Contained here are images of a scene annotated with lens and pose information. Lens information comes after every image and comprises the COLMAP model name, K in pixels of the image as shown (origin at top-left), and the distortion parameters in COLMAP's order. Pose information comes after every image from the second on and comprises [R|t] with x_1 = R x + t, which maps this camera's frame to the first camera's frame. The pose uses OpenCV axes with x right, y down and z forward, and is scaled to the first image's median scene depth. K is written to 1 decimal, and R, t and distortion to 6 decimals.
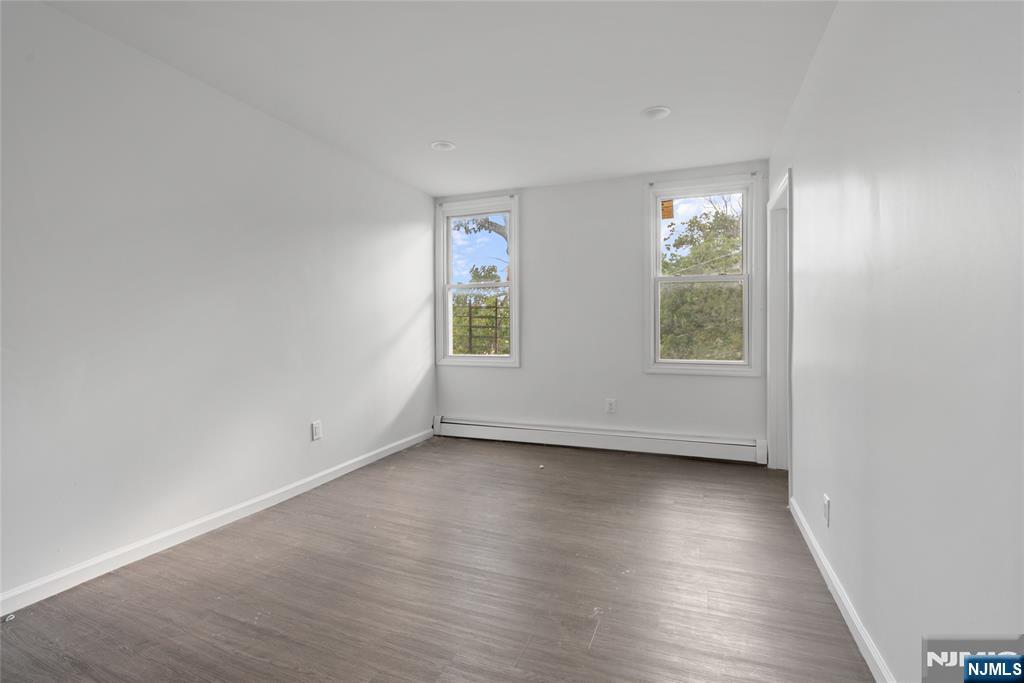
lens RADIAL K [[473.7, 0, 510.5], [0, 473.7, 332.0], [0, 0, 1]] dist [-0.000941, 0.000167]
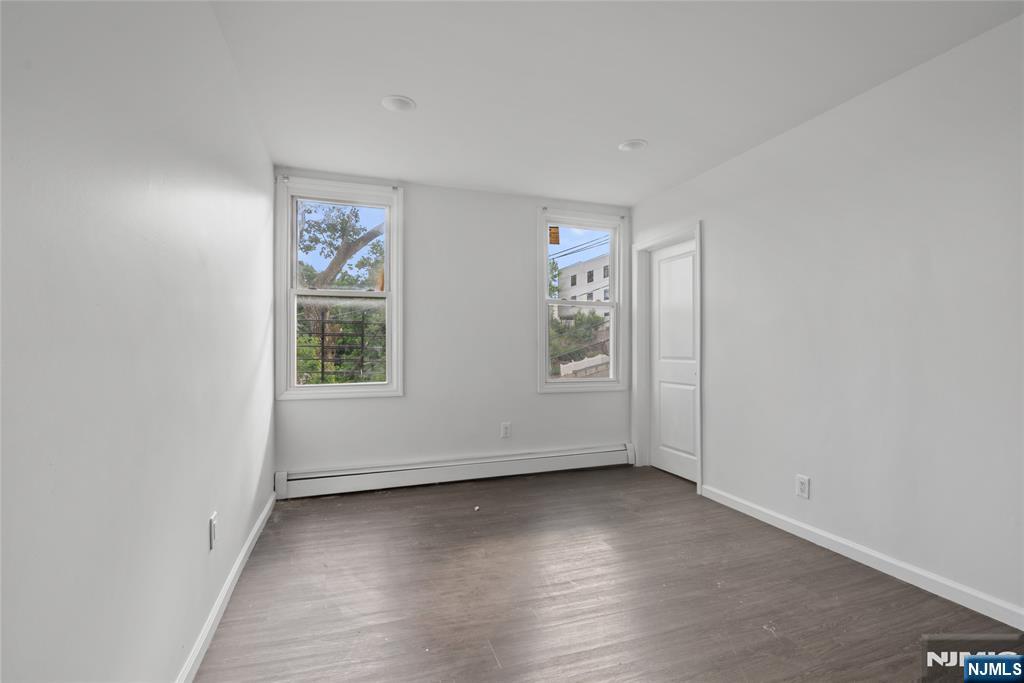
lens RADIAL K [[471.1, 0, 511.7], [0, 471.1, 345.4], [0, 0, 1]] dist [-0.001513, 0.000174]
pose [[0.753619, 0.005204, 0.657290, -0.448347], [0.004987, 0.999895, -0.013634, -0.002292], [-0.657292, 0.013553, 0.753514, 0.299491]]
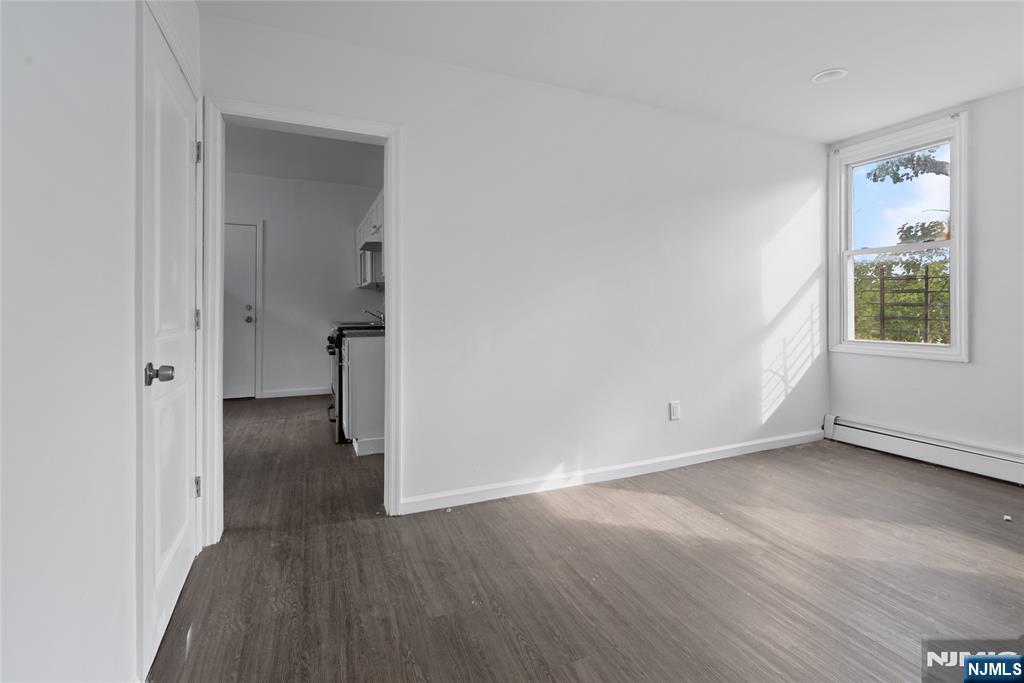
lens RADIAL K [[480.4, 0, 514.5], [0, 480.4, 310.0], [0, 0, 1]] dist [-0.001029, 0.000465]
pose [[0.713638, 0.003910, -0.700504, 0.042500], [-0.004823, 0.999988, 0.000668, 0.001110], [0.700498, 0.002902, 0.713648, 0.053014]]
